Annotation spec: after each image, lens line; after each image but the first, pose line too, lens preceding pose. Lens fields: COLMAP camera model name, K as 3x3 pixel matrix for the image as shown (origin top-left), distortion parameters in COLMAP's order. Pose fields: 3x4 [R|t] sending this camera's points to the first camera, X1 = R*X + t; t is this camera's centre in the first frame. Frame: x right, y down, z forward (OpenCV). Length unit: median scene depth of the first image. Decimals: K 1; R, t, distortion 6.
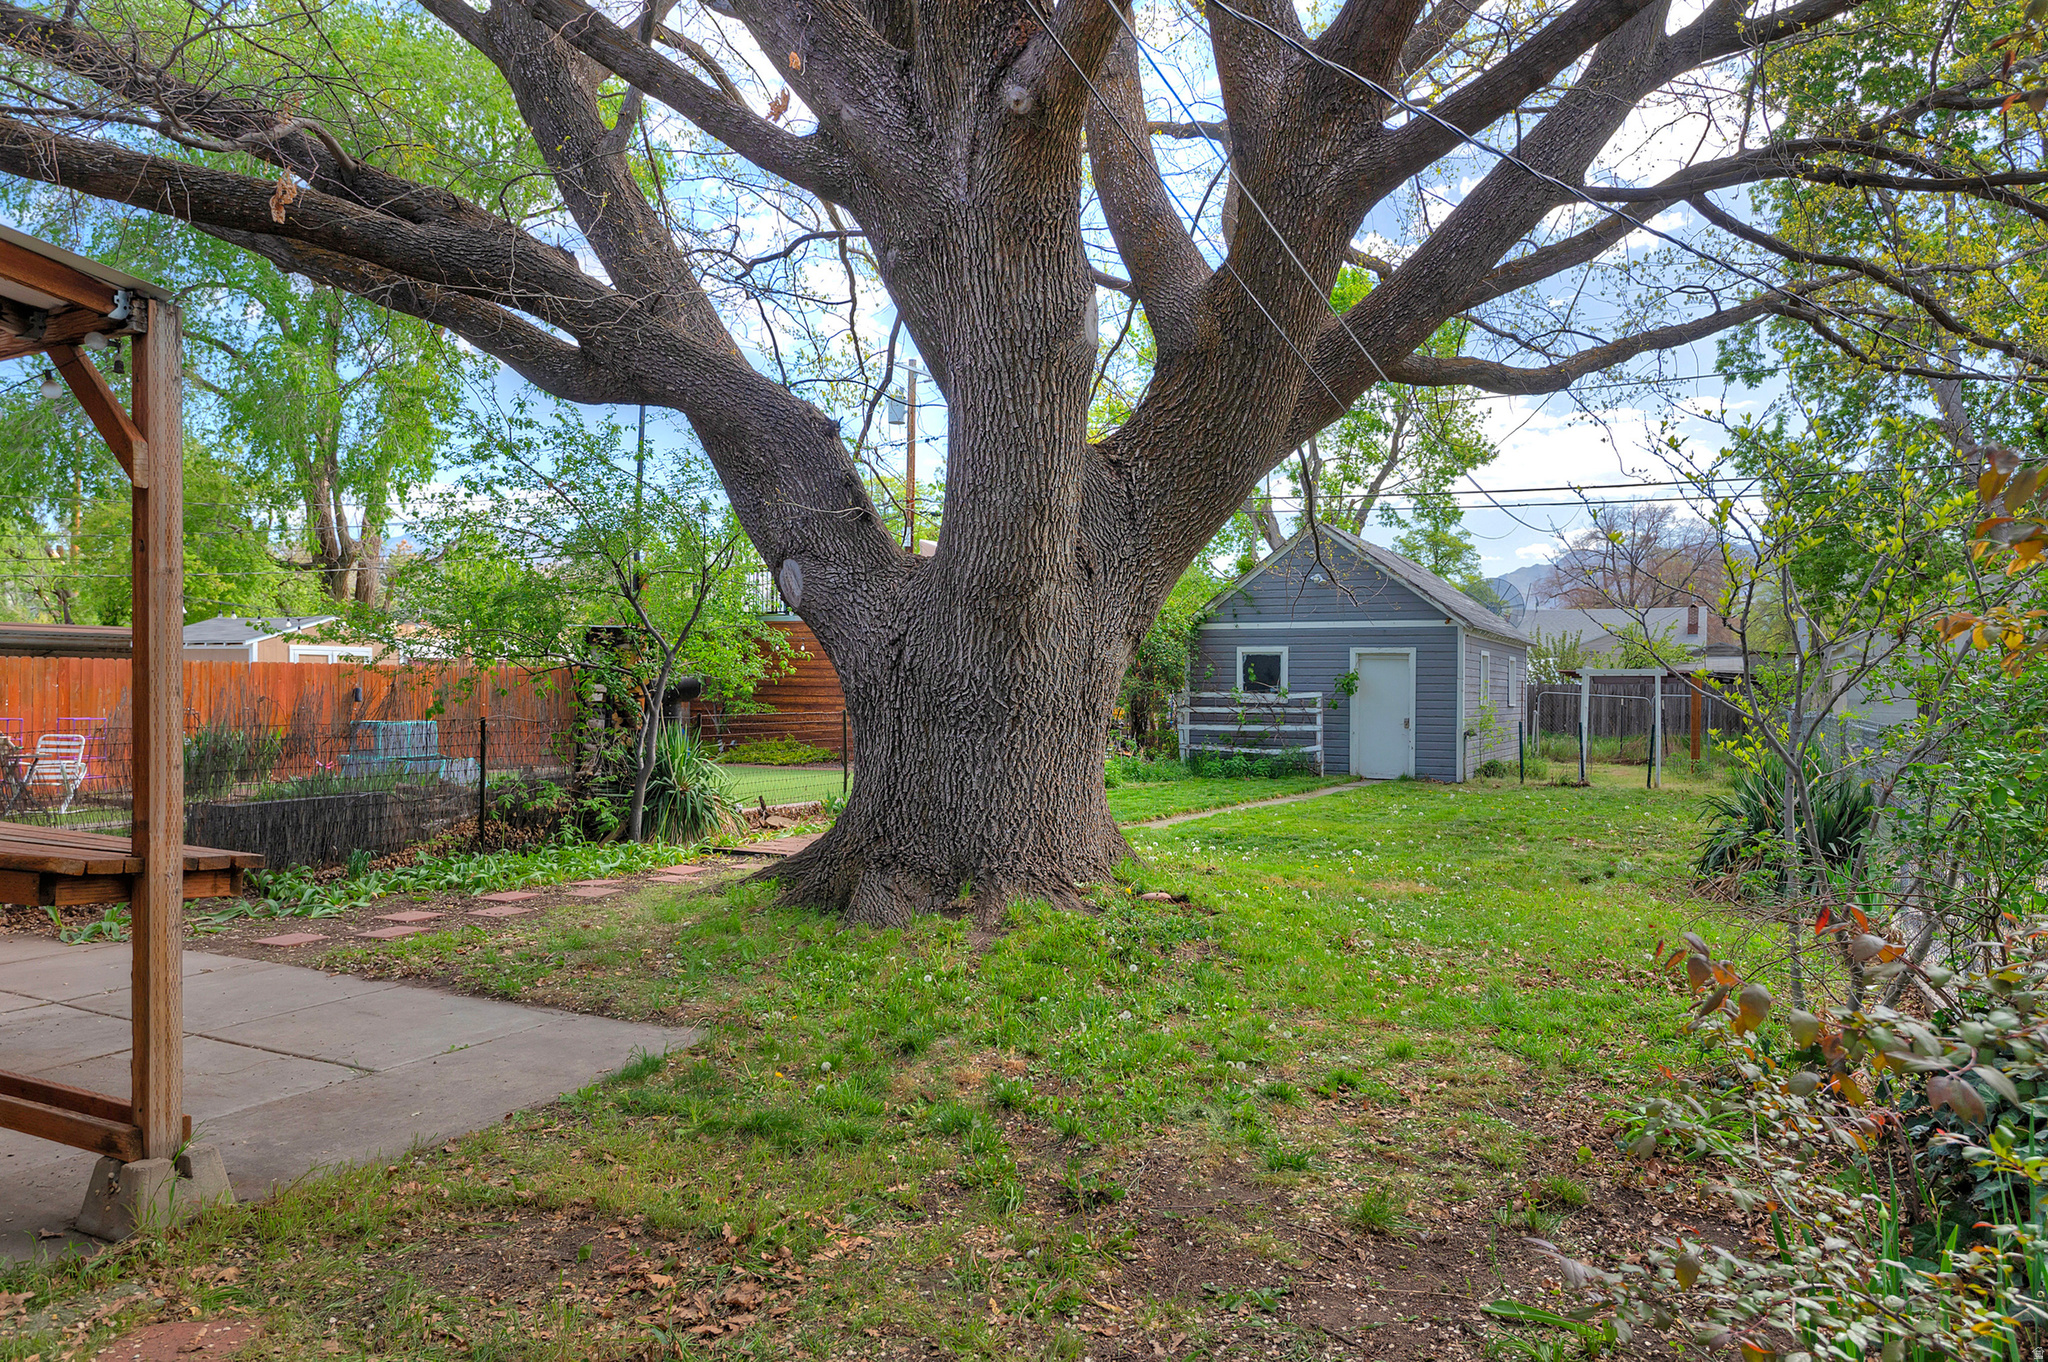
lens RADIAL K [[1158.1, 0, 1021.9], [0, 1158.1, 609.1], [0, 0, 1]] dist [0.004003, 0.000072]
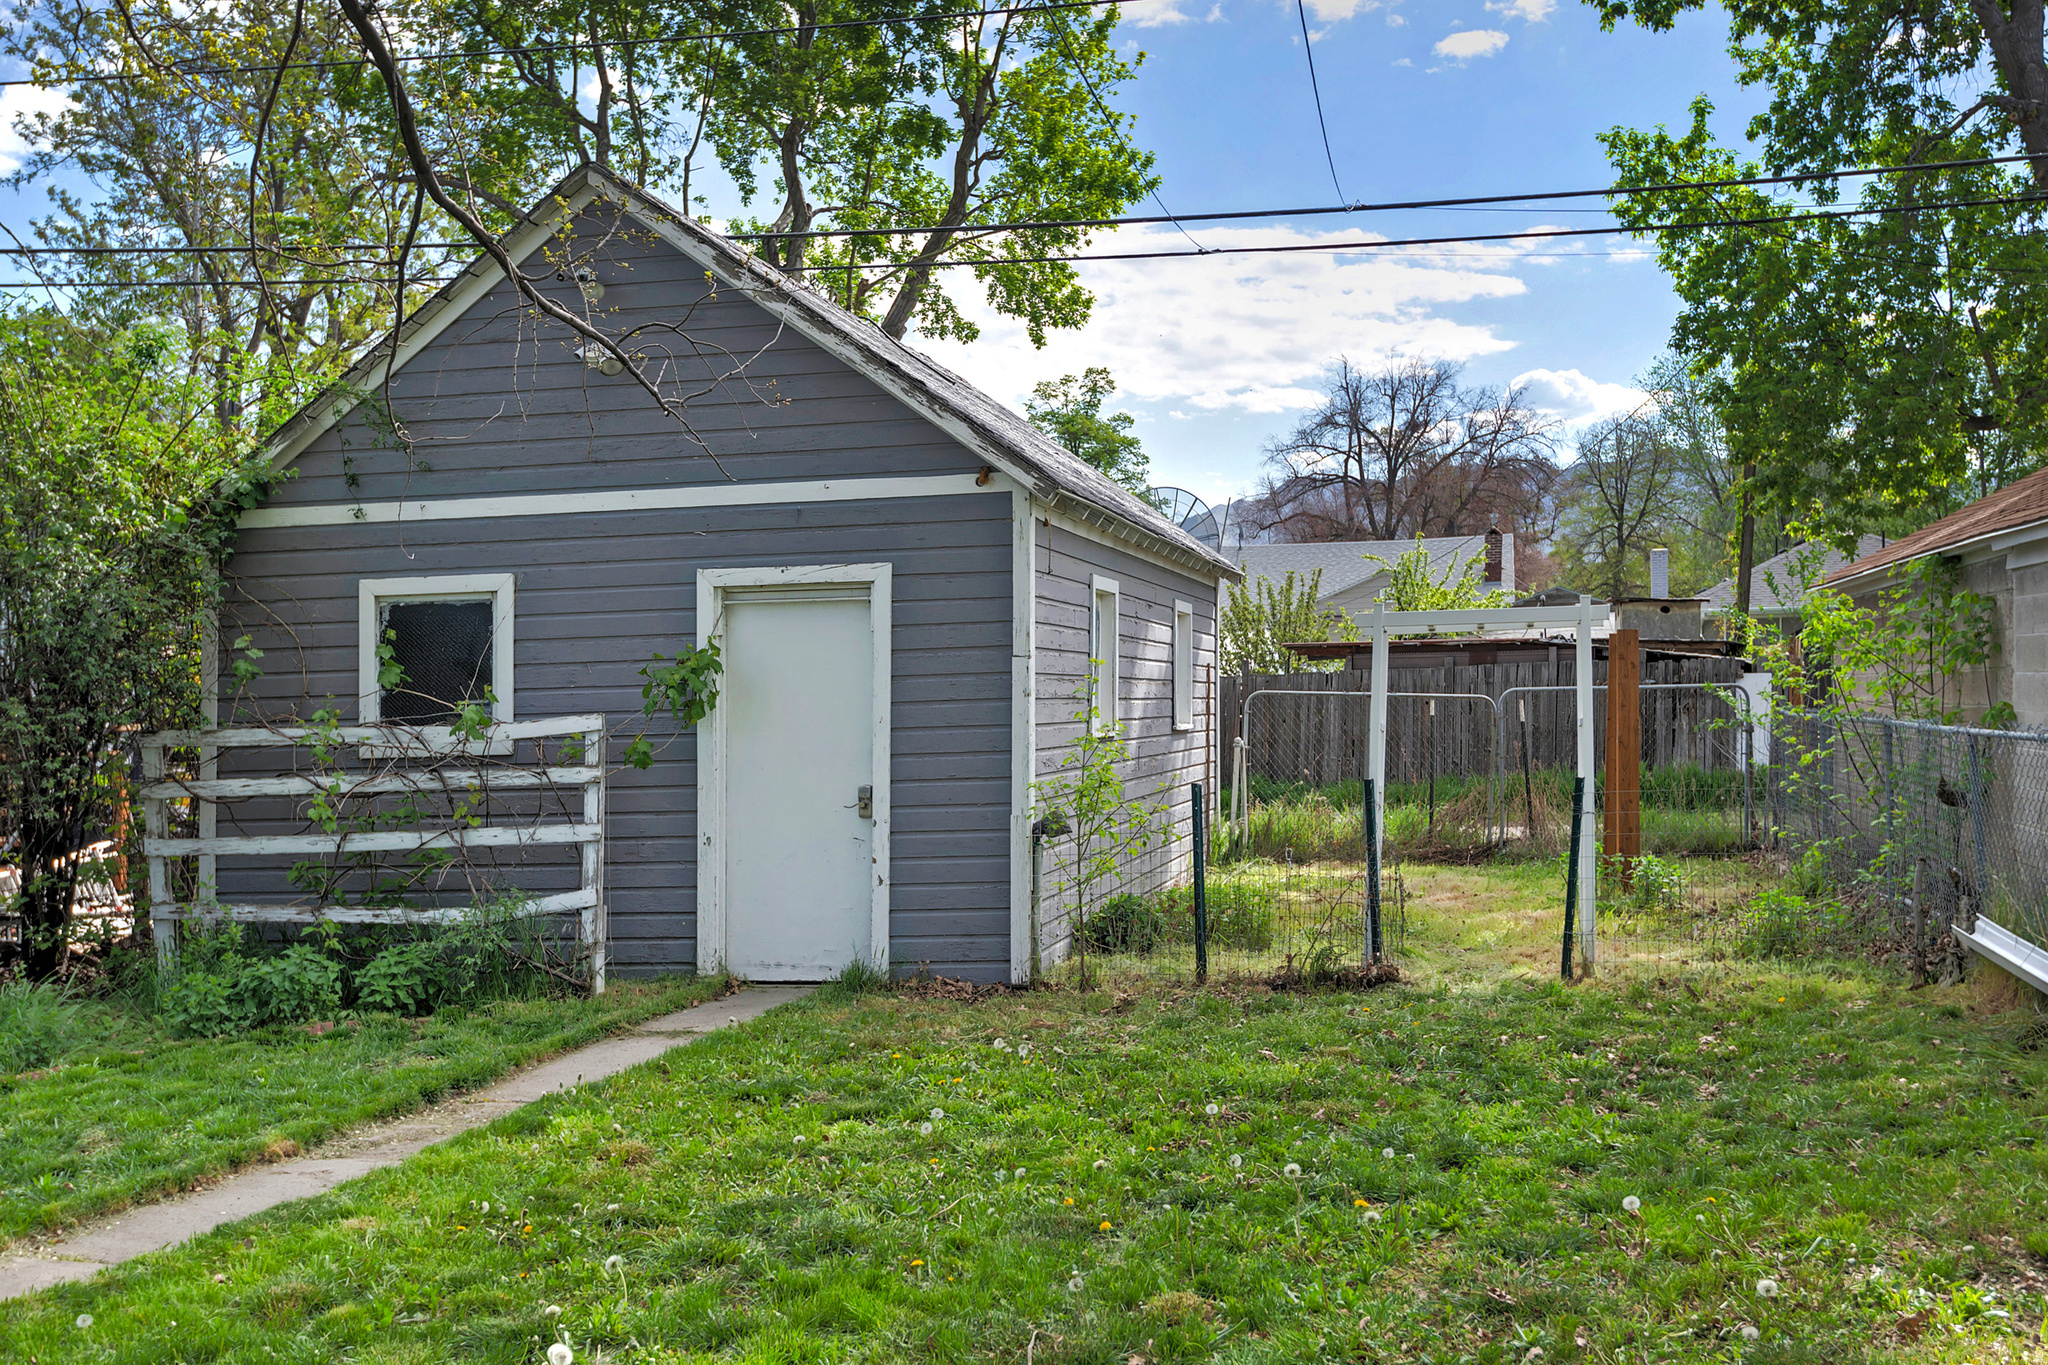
lens RADIAL K [[2062.6, 0, 1024.0], [0, 2062.6, 682.5], [0, 0, 1]] dist [0.098268, 0.005722]
pose [[0.951037, -0.034596, 0.307136, 0.189624], [0.017371, 0.998128, 0.058641, 0.031597], [-0.308590, -0.050434, 0.949857, 0.426959]]
